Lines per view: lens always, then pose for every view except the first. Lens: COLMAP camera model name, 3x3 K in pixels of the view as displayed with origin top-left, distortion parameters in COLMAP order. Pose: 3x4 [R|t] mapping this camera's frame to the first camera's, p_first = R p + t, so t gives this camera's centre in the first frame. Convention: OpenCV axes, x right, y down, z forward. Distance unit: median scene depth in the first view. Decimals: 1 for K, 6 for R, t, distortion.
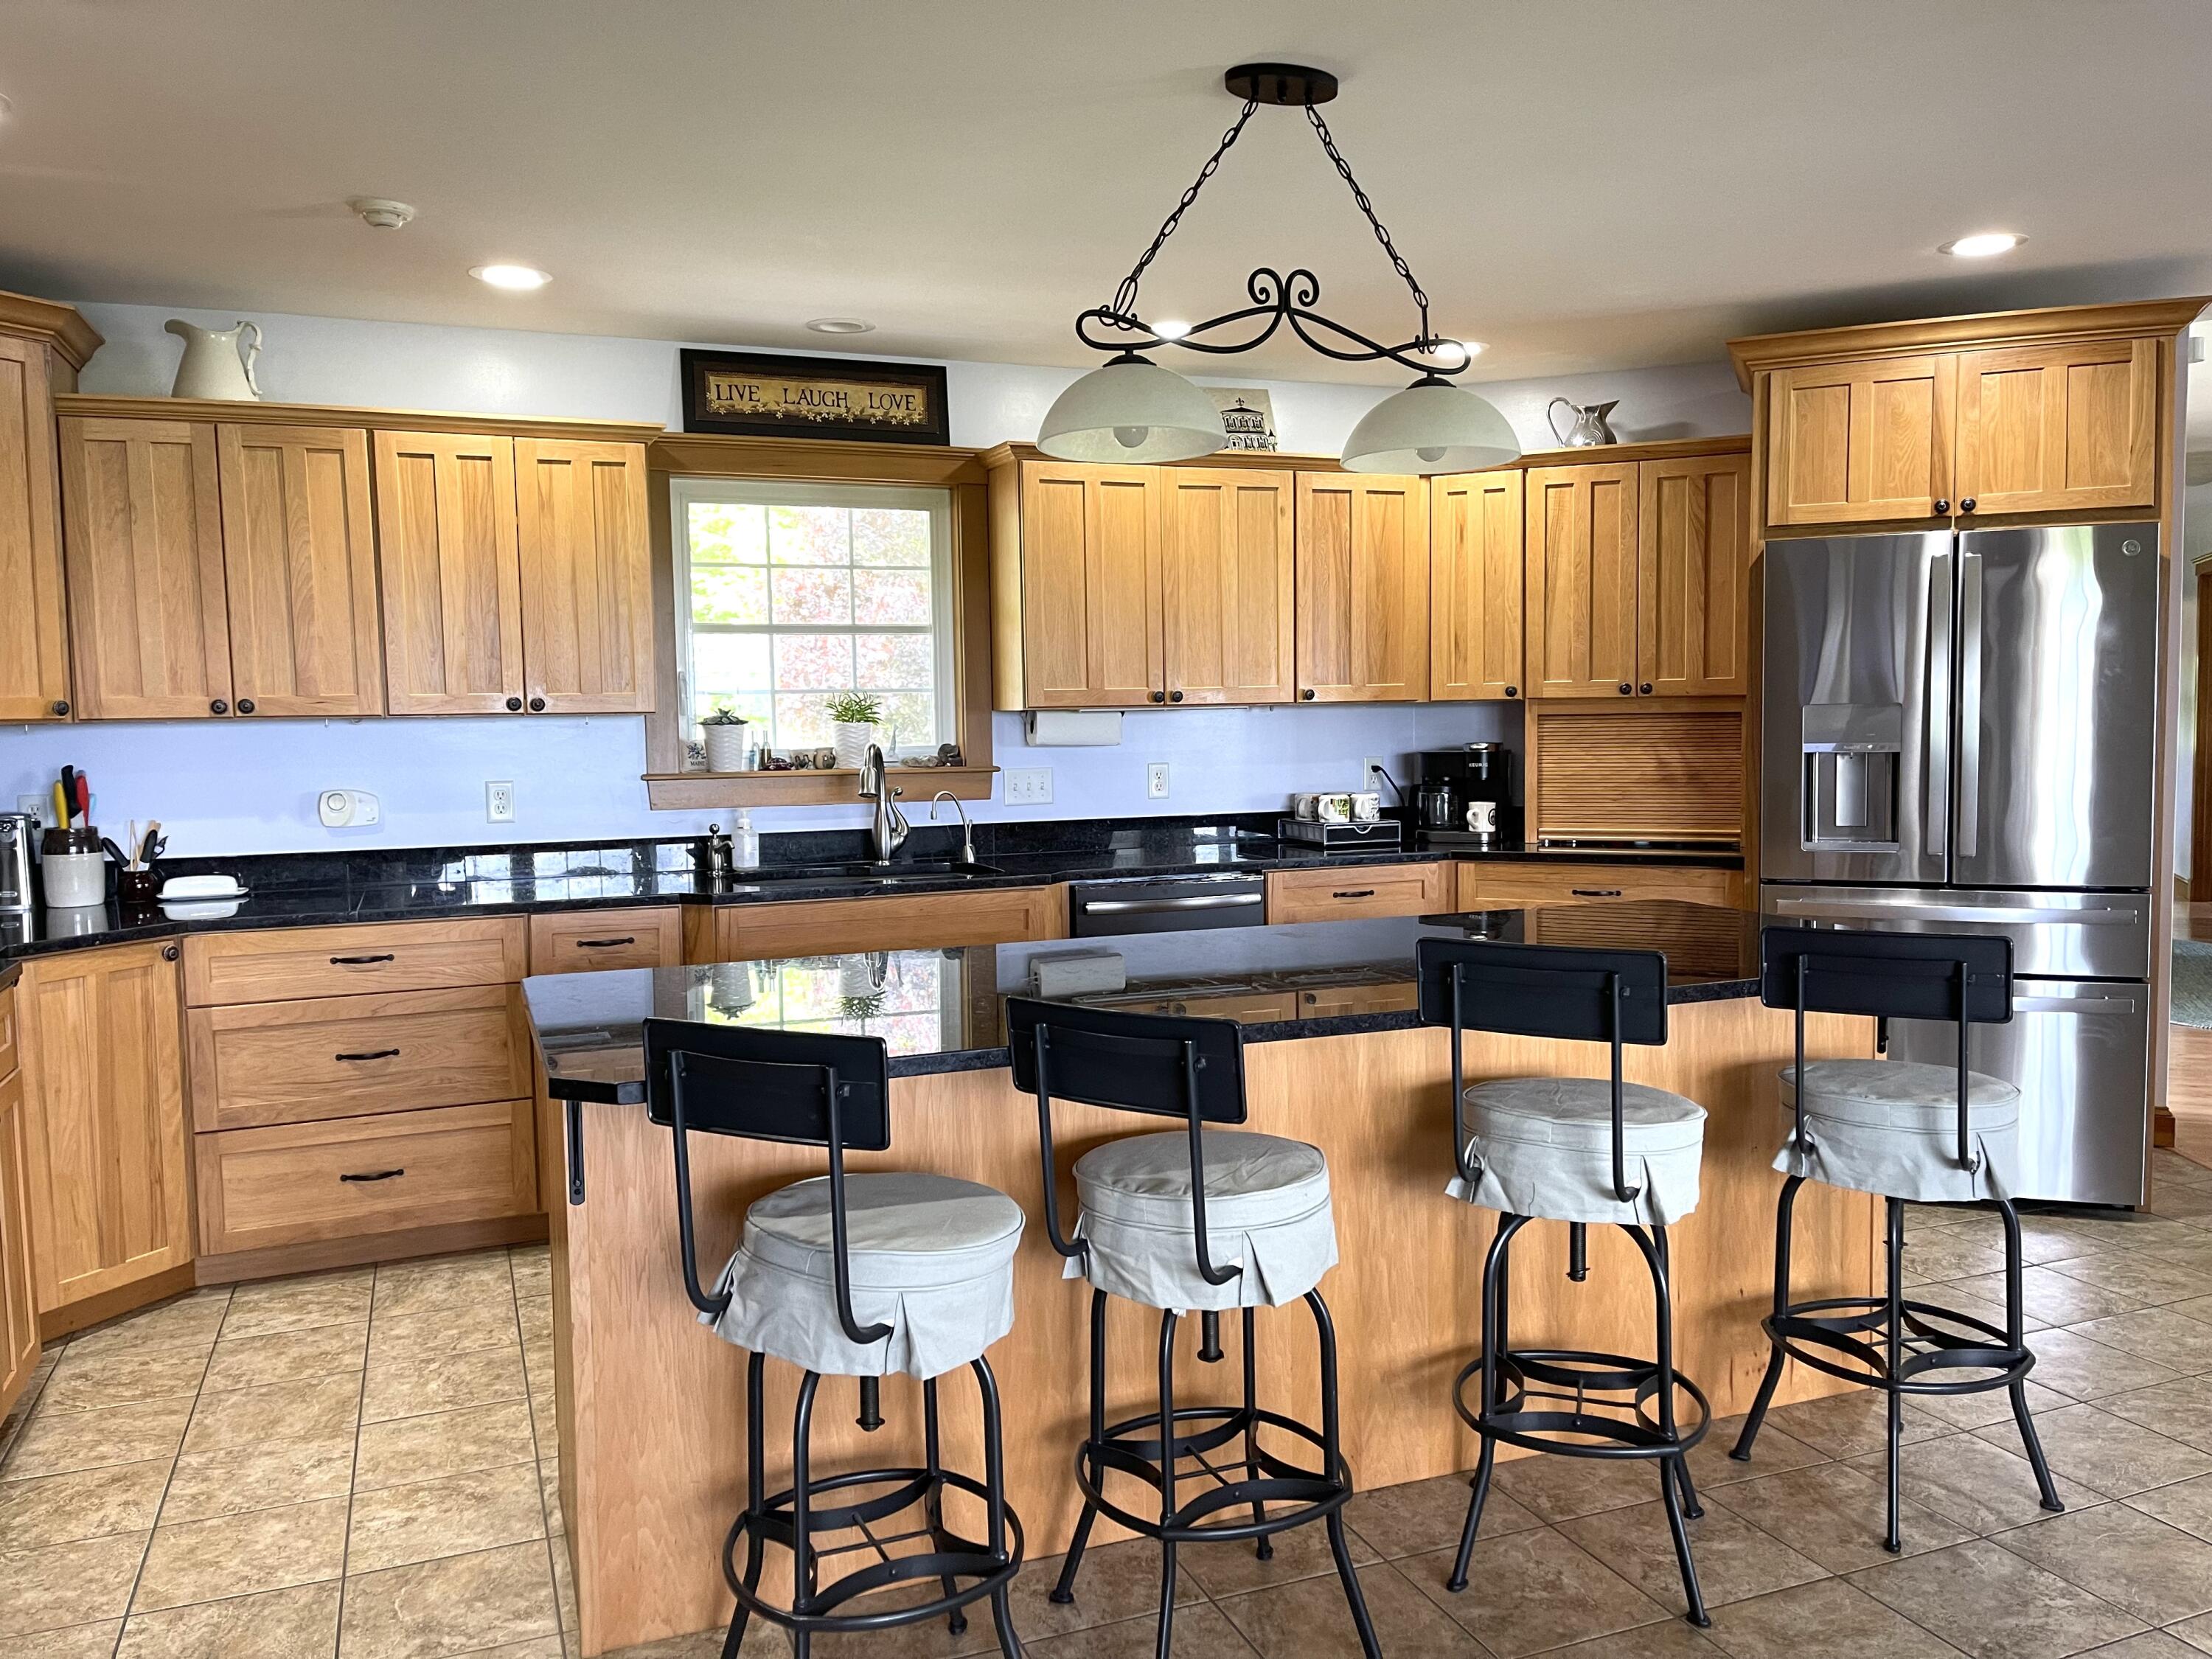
lens RADIAL K [[1677.4, 0, 1098.6], [0, 1677.4, 828.2], [0, 0, 1]] dist [0.055999, -0.060120]
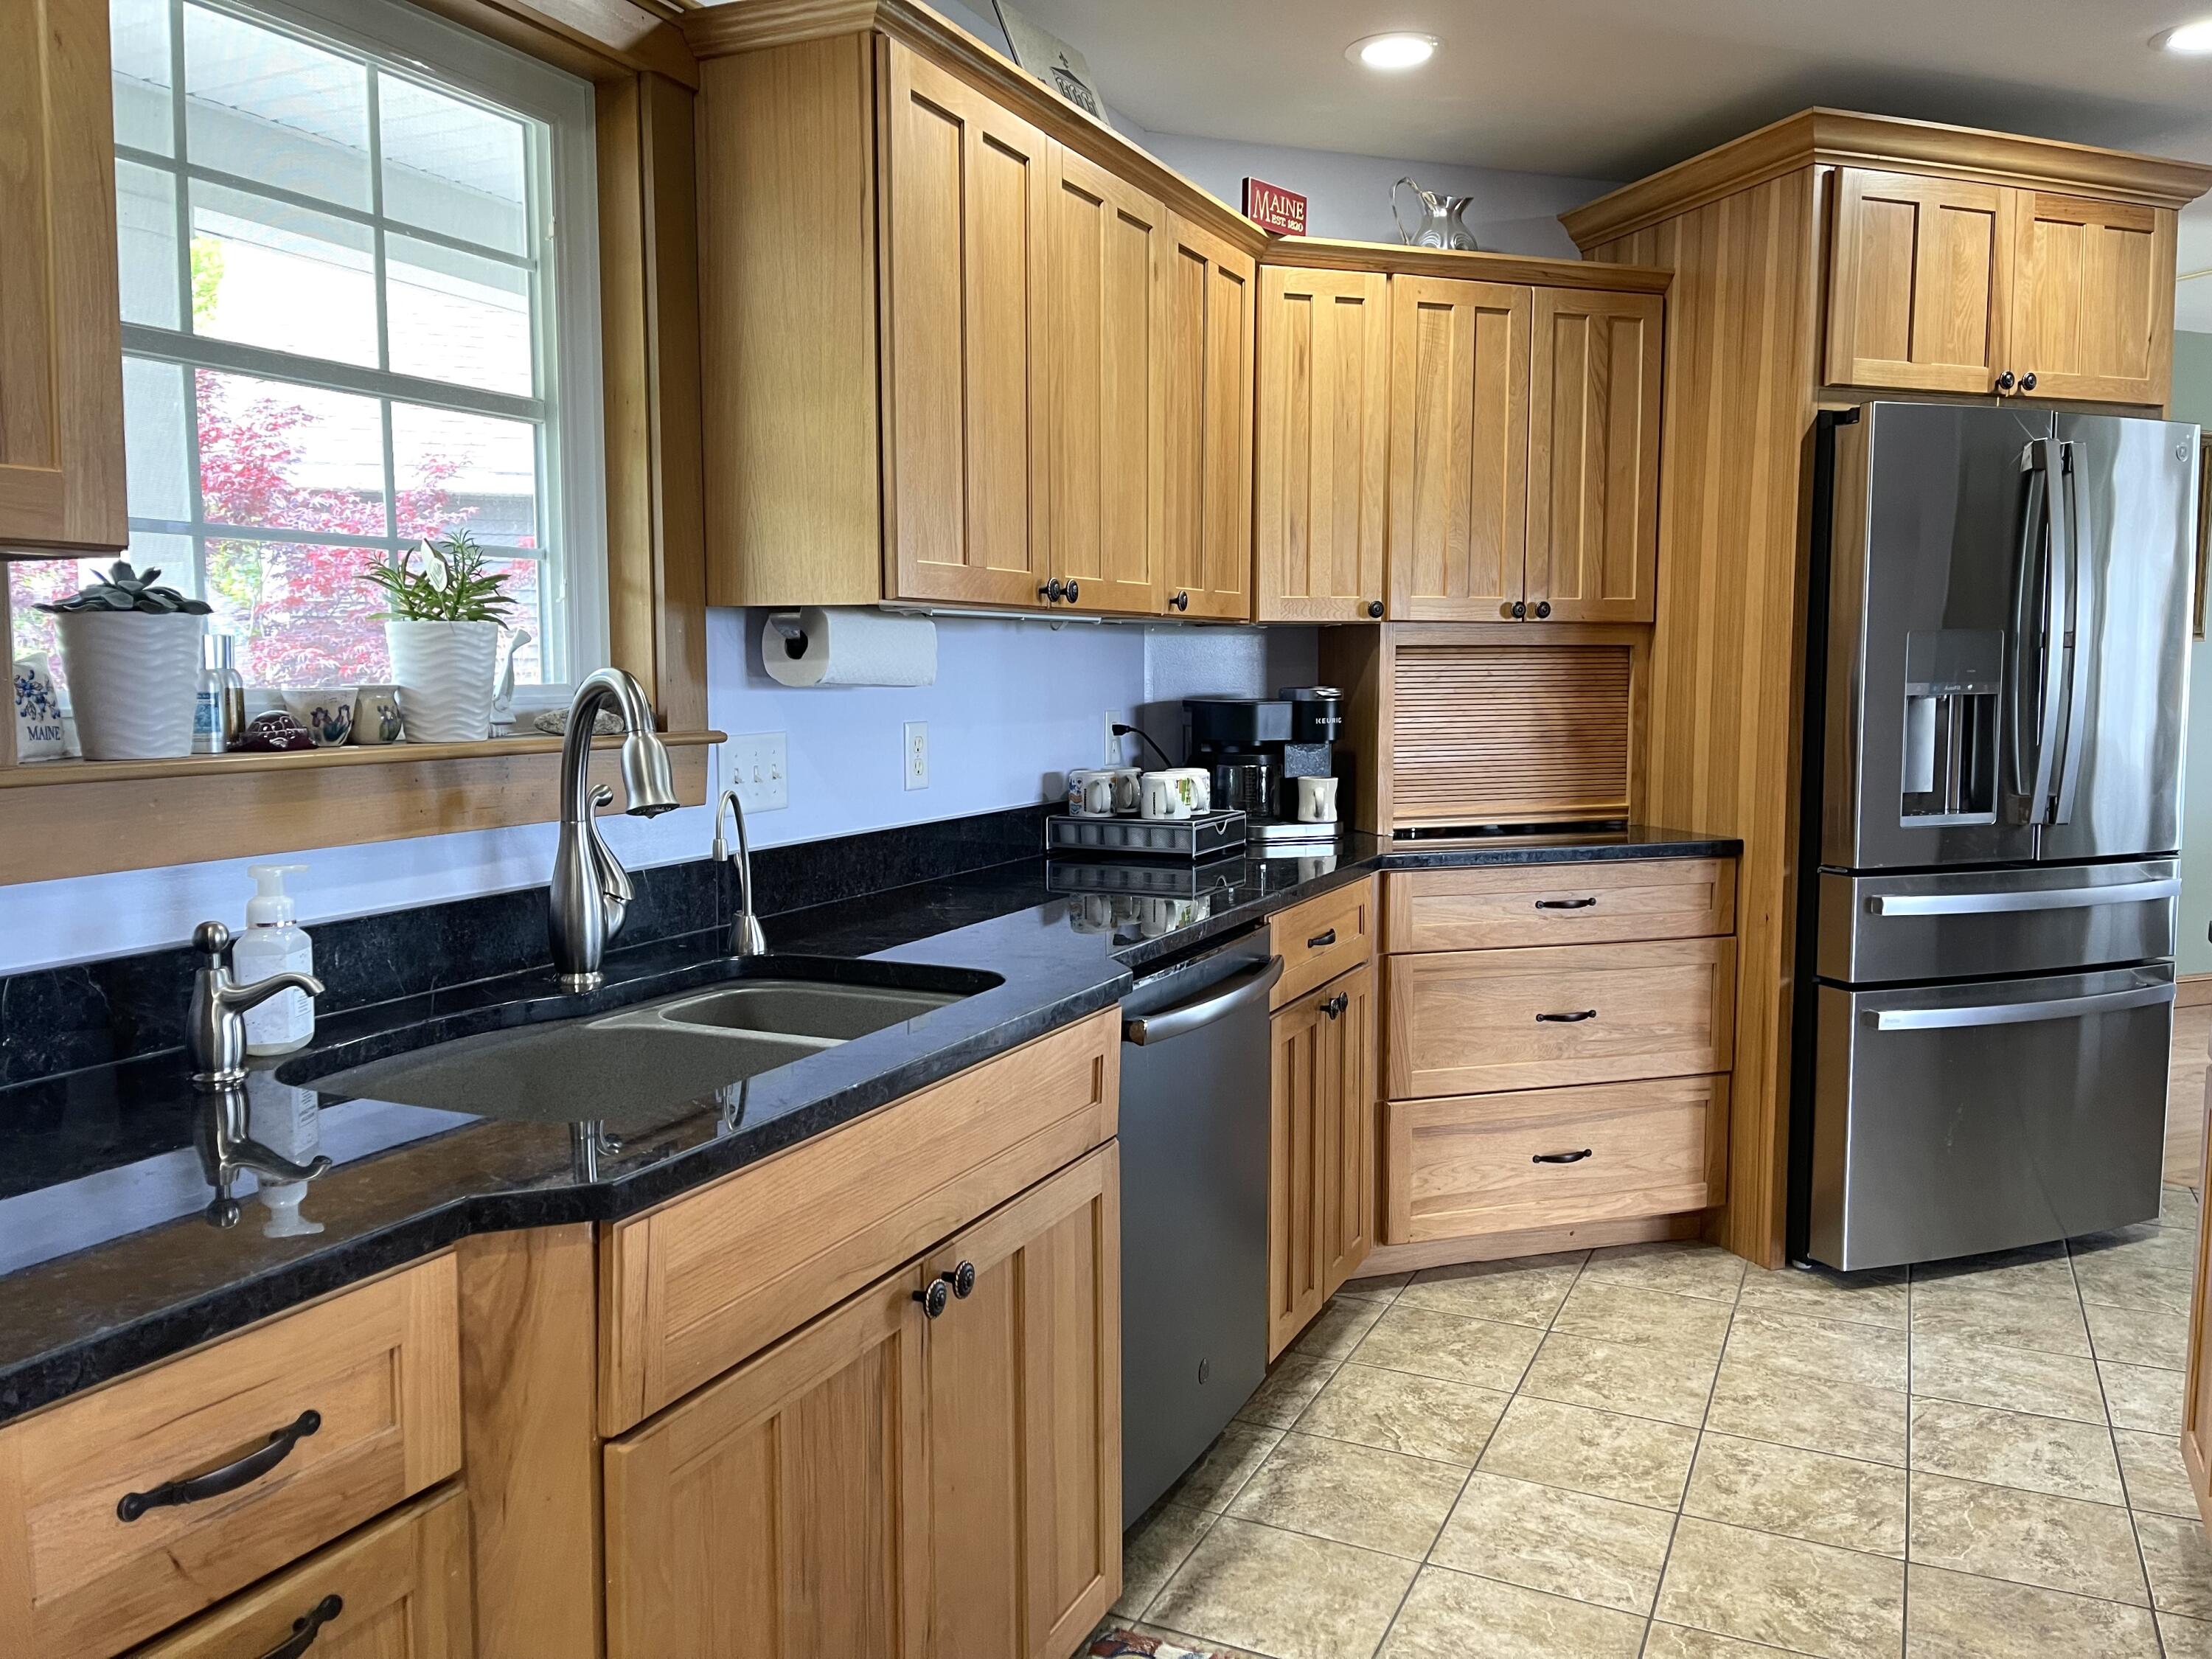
lens RADIAL K [[1677.4, 0, 1104.8], [0, 1677.4, 821.4], [0, 0, 1]] dist [0.055999, -0.060120]
pose [[0.732942, -0.050081, 0.678445, -0.351760], [0.038724, 0.998741, 0.031890, -0.027756], [-0.679188, 0.002899, 0.733959, 0.711576]]
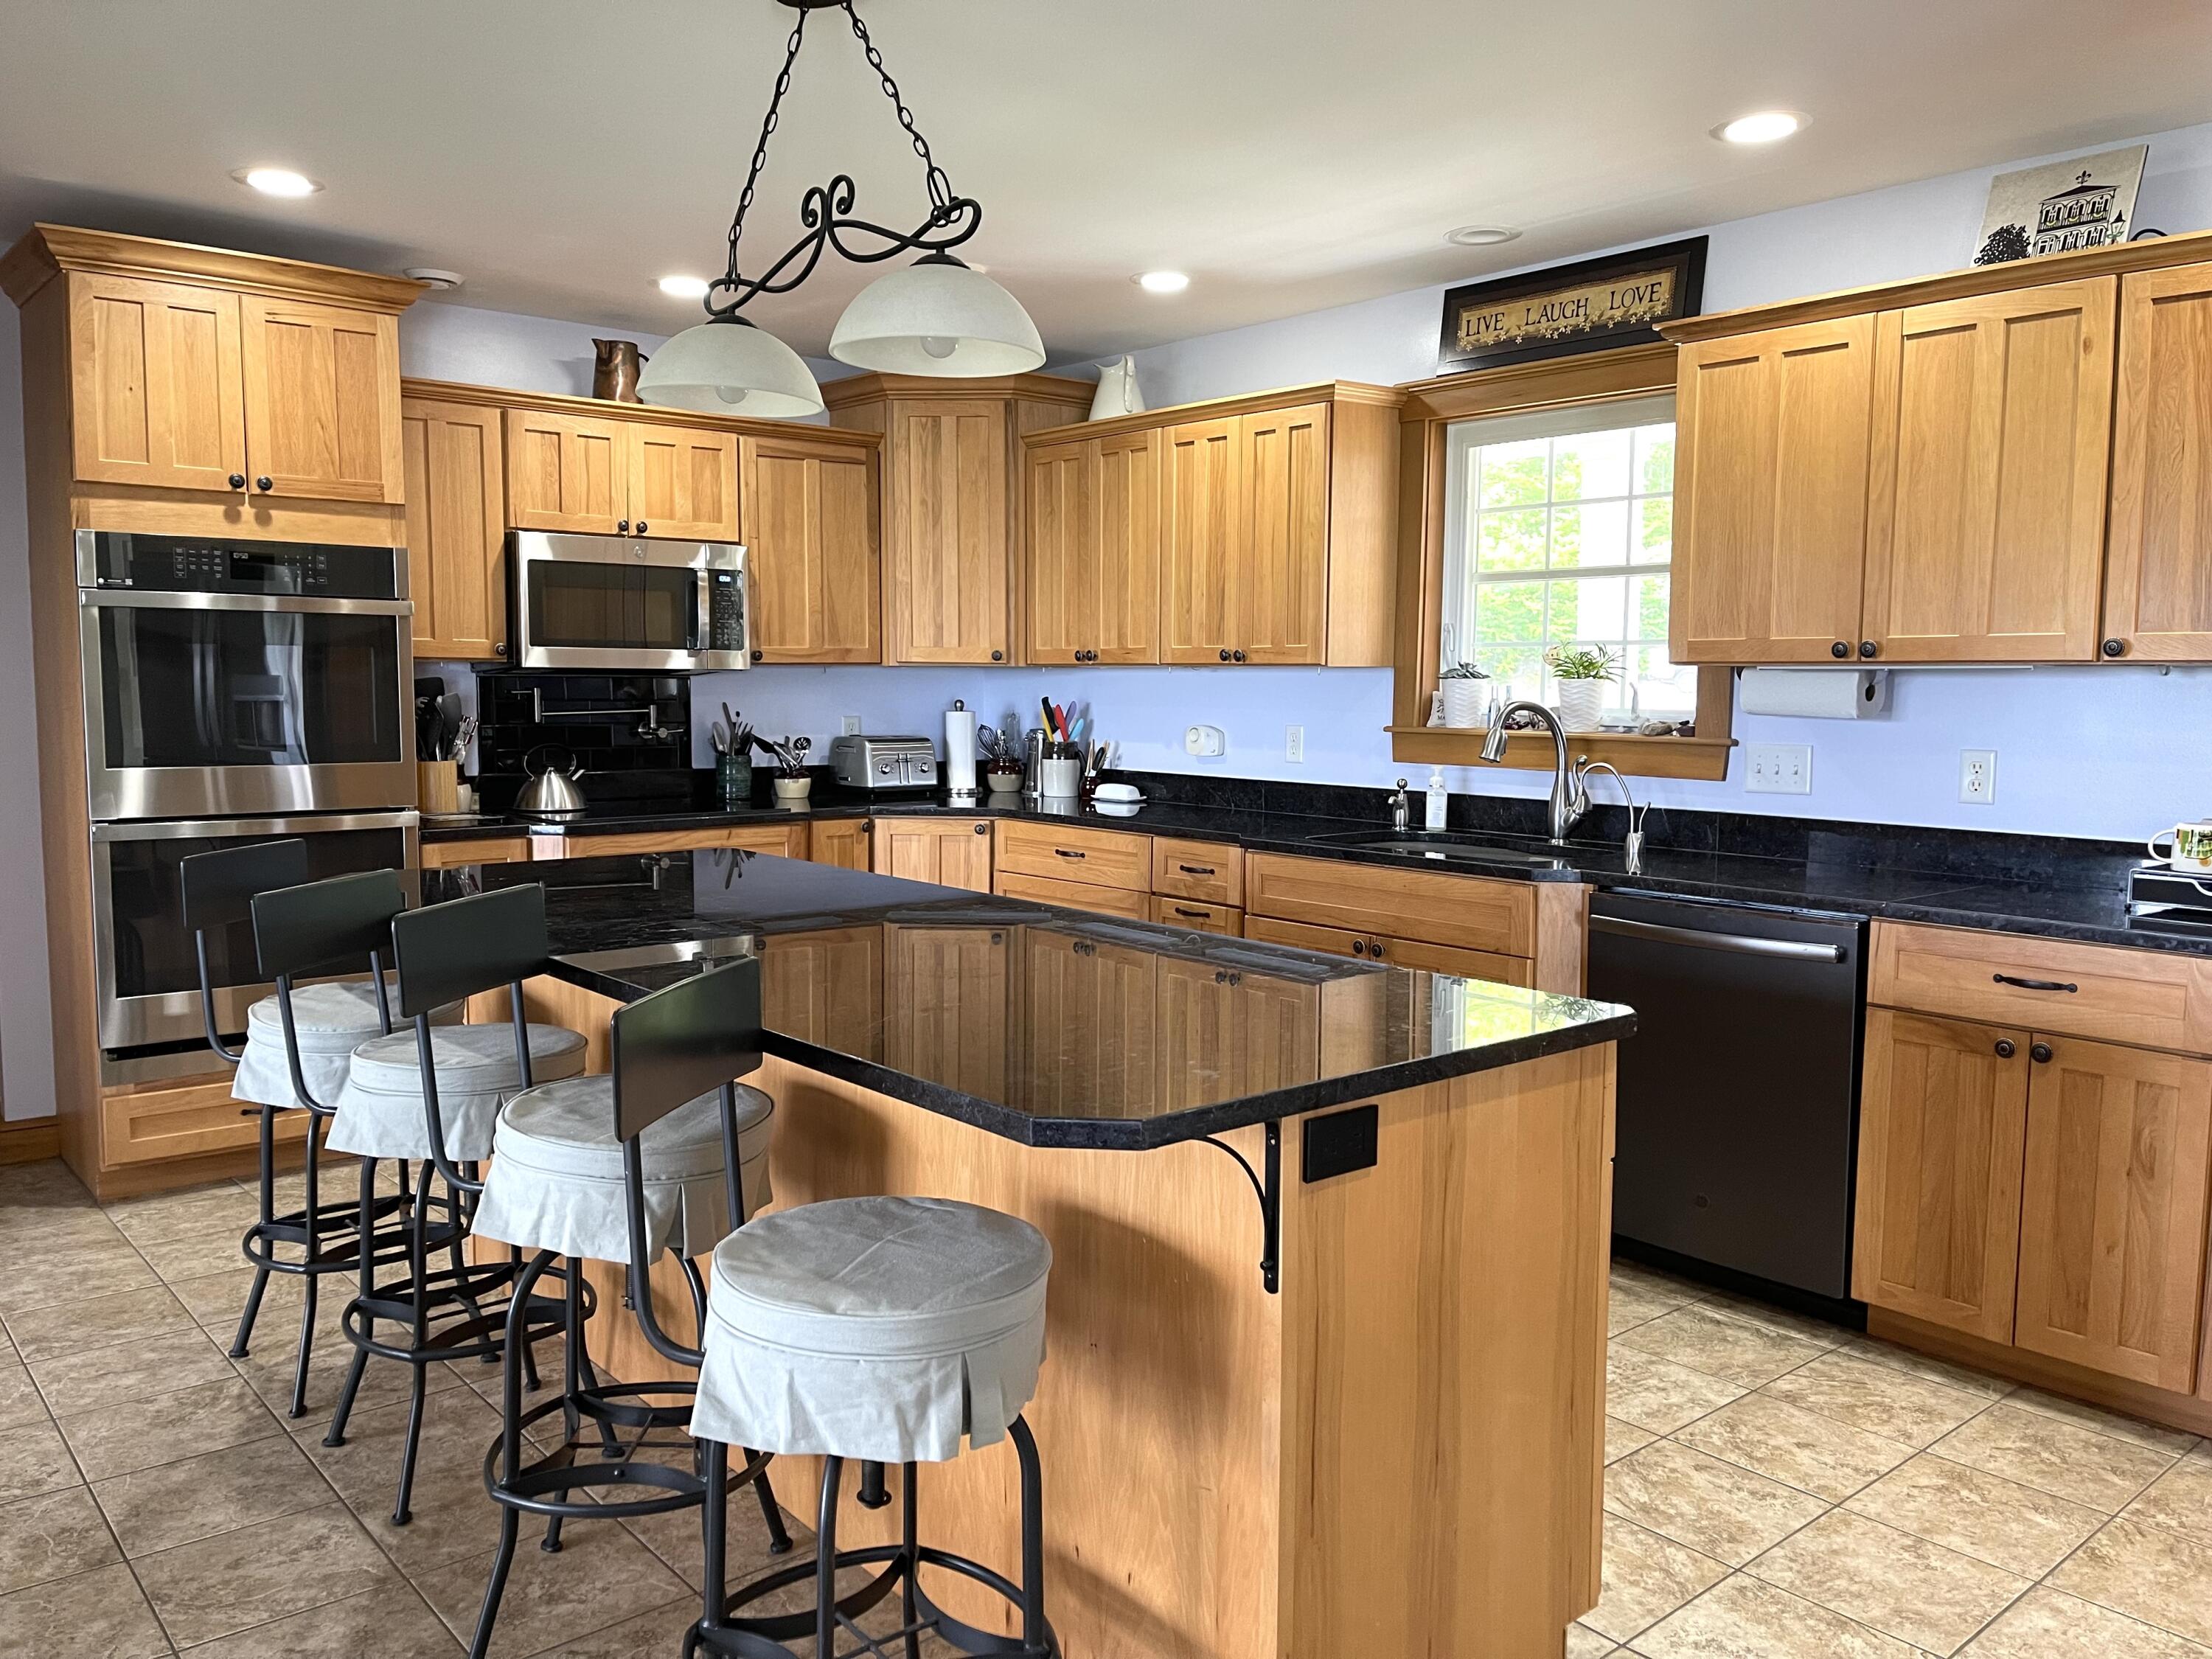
lens RADIAL K [[1677.4, 0, 1093.0], [0, 1677.4, 828.2], [0, 0, 1]] dist [0.055999, -0.060120]
pose [[0.319734, 0.104284, -0.941751, 0.701365], [-0.082037, 0.993239, 0.082133, -0.043456], [0.943949, 0.050998, 0.326128, 0.558453]]
